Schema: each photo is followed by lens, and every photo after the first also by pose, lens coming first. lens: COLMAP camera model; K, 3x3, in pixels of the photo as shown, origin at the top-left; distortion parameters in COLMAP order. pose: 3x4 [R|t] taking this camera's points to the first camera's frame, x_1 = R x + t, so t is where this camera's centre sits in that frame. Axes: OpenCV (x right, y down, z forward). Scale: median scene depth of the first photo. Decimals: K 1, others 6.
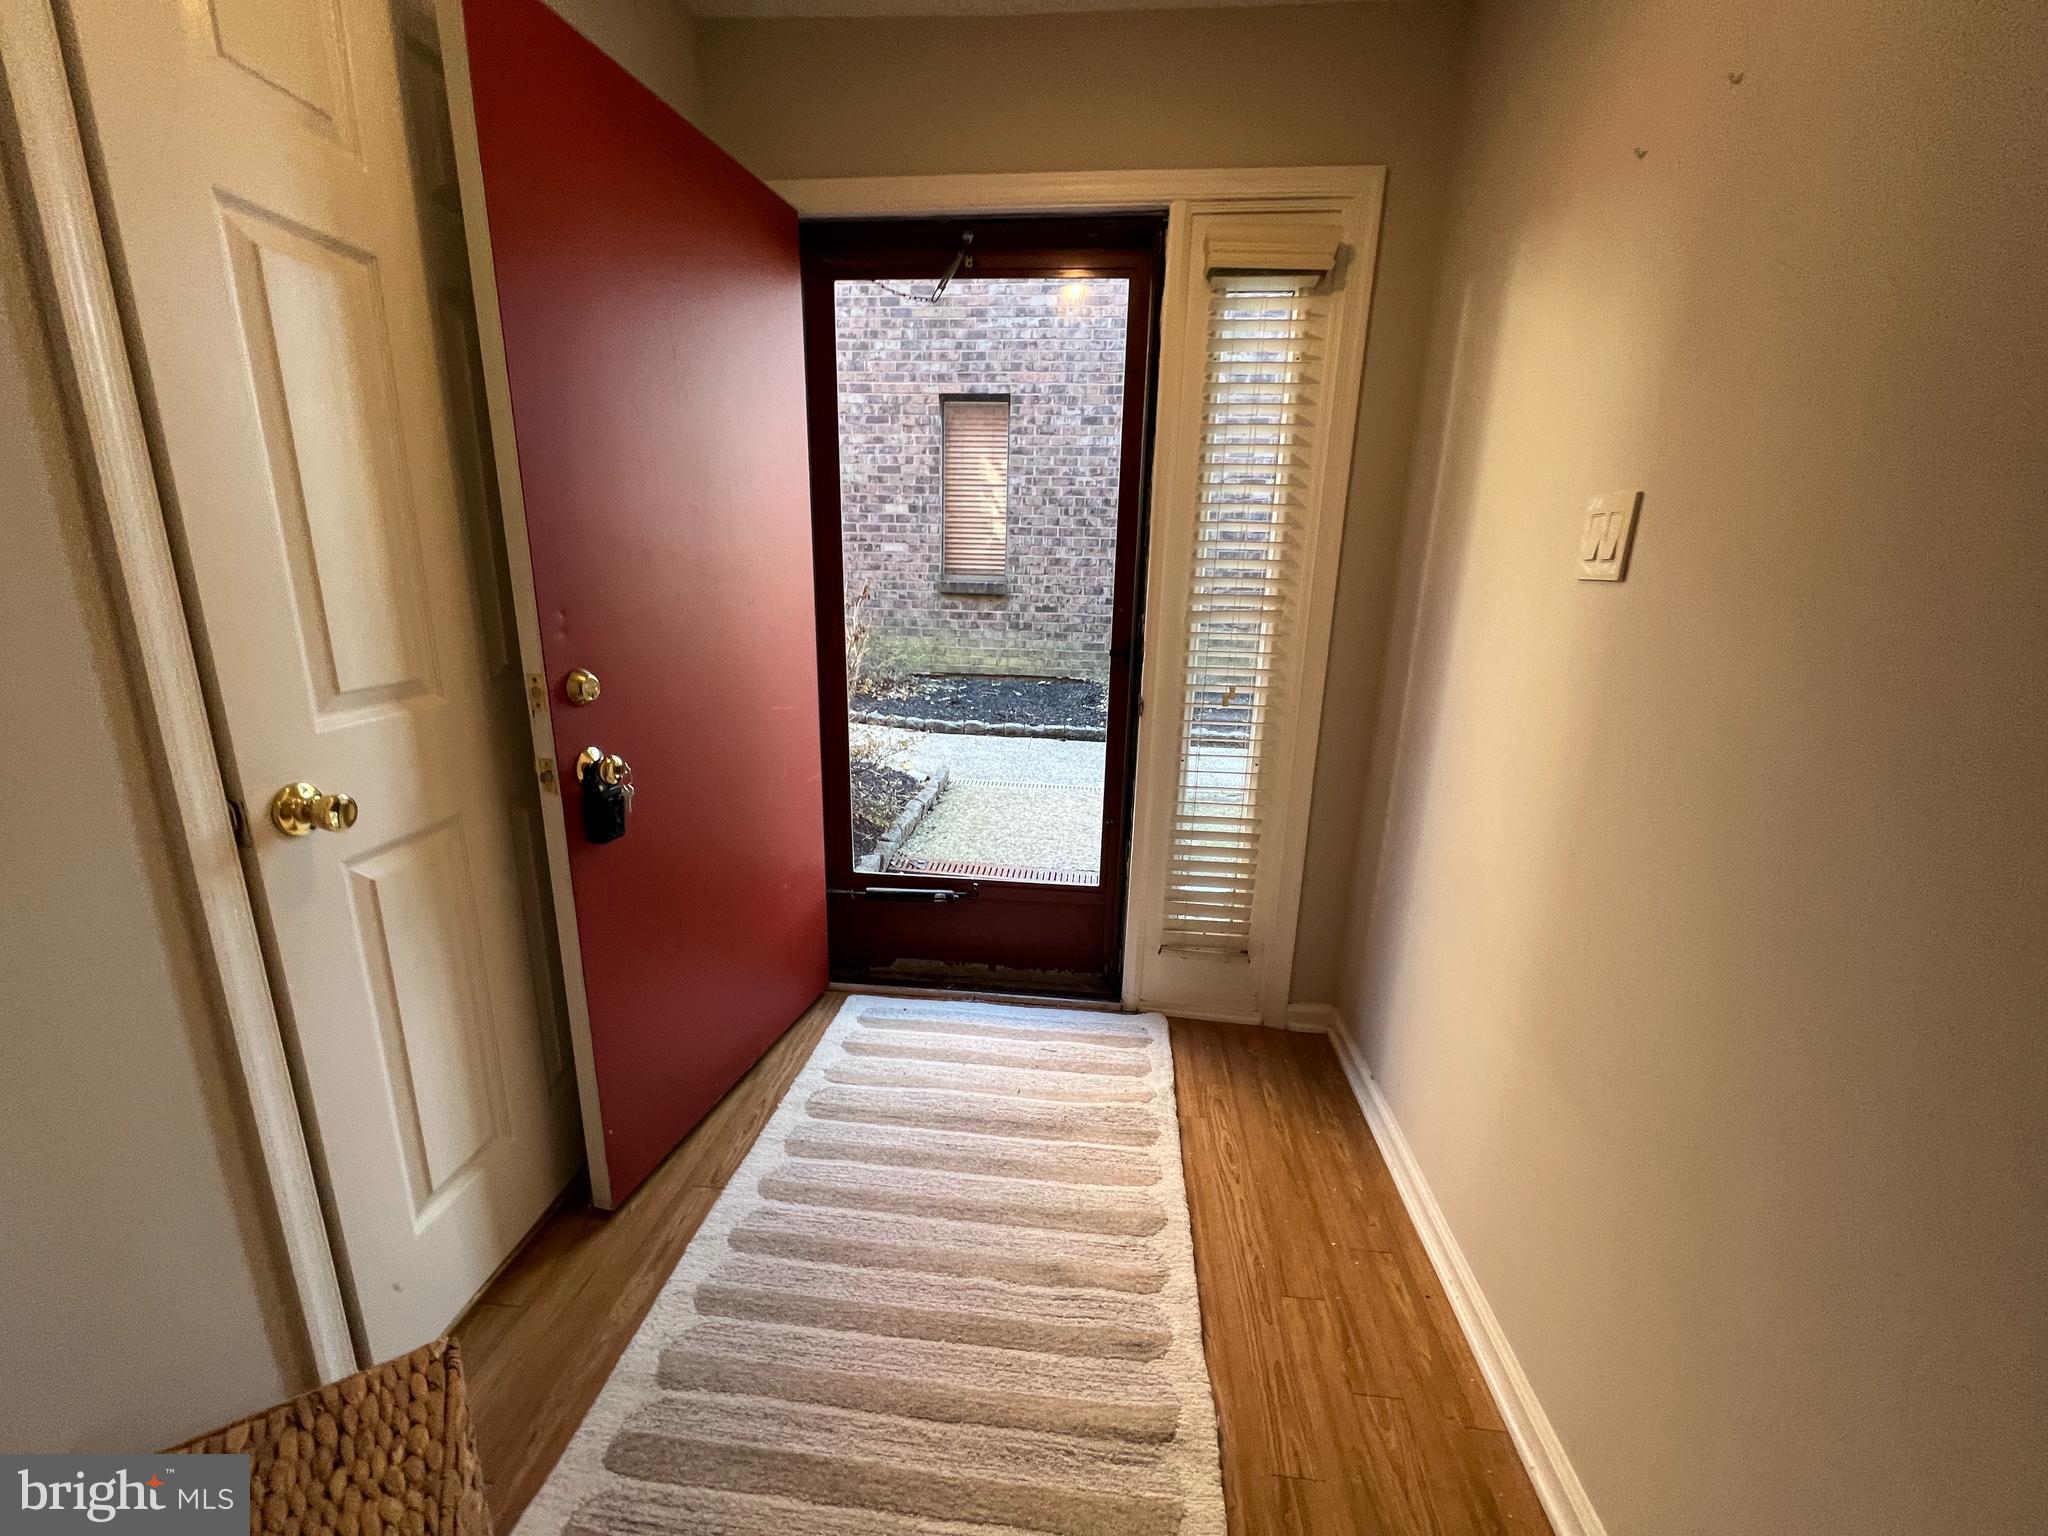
lens RADIAL K [[823.0, 0, 1024.6], [0, 823.0, 772.3], [0, 0, 1]] dist [-0.000947, 0.000590]
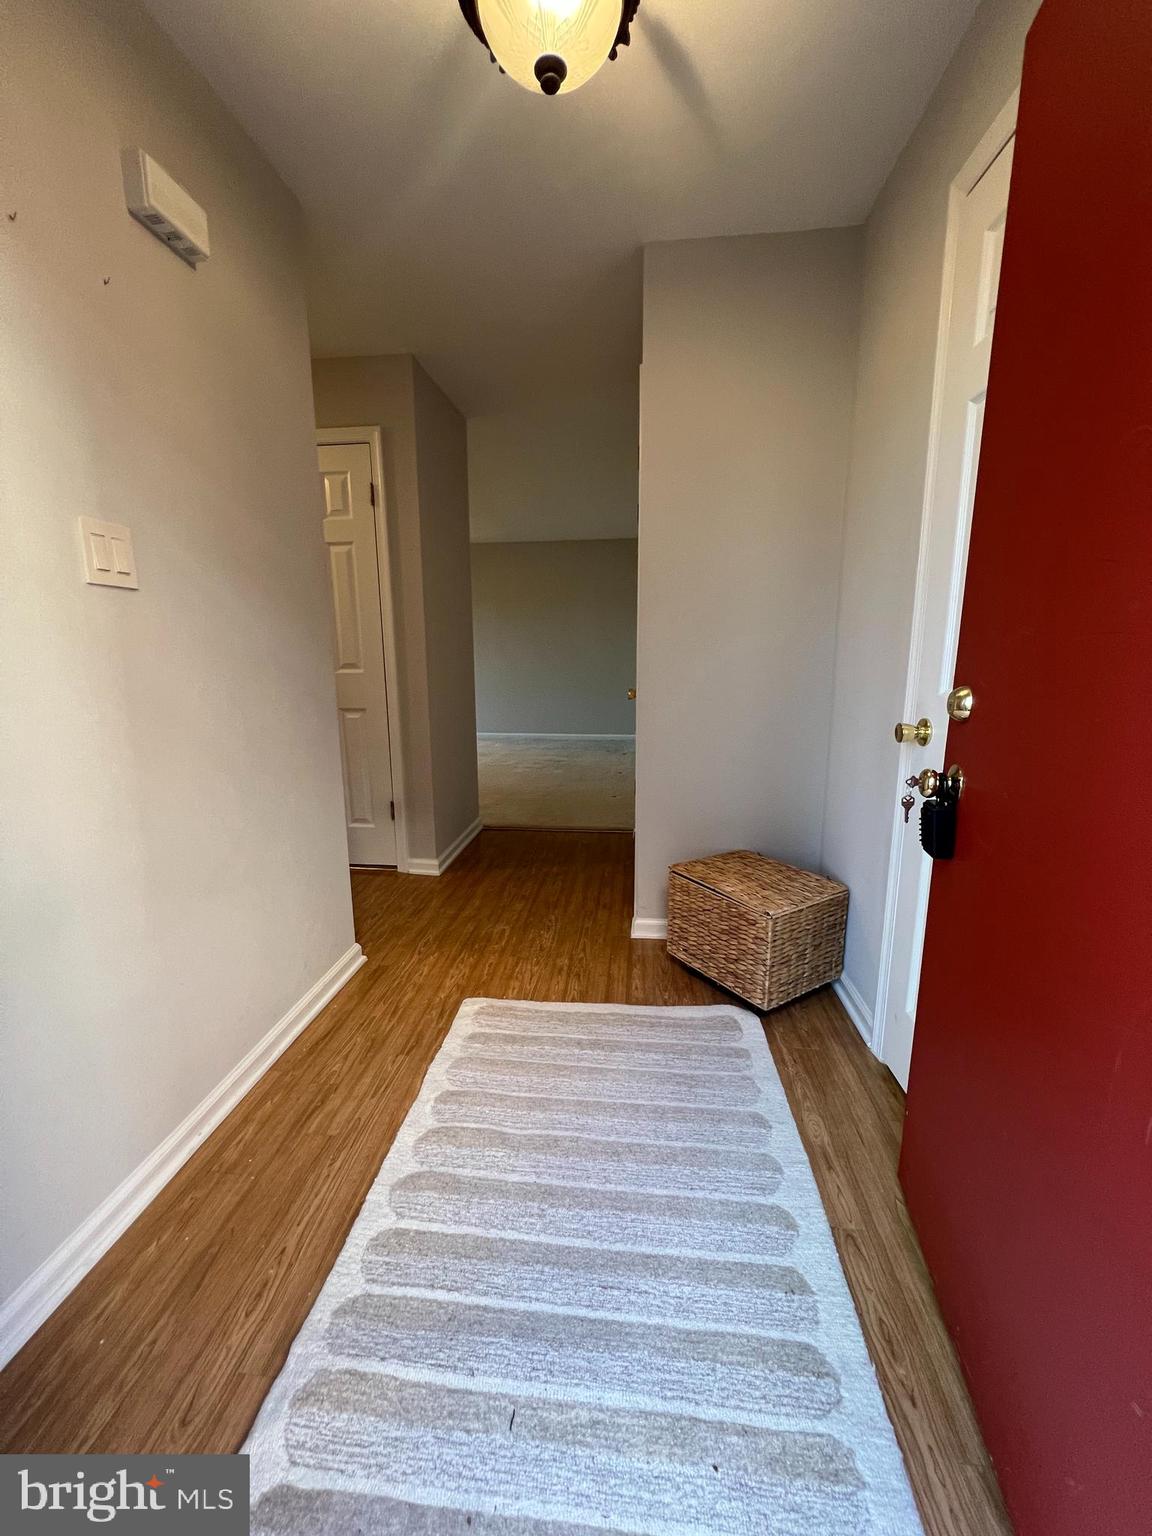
lens RADIAL K [[613.5, 0, 572.8], [0, 613.5, 766.6], [0, 0, 1]] dist [-0.000338, -0.000071]
pose [[-0.999760, -0.021928, -0.000321, -0.051305], [-0.020028, 0.907004, 0.420646, -0.299400], [-0.008933, 0.420552, -0.907225, 1.506313]]
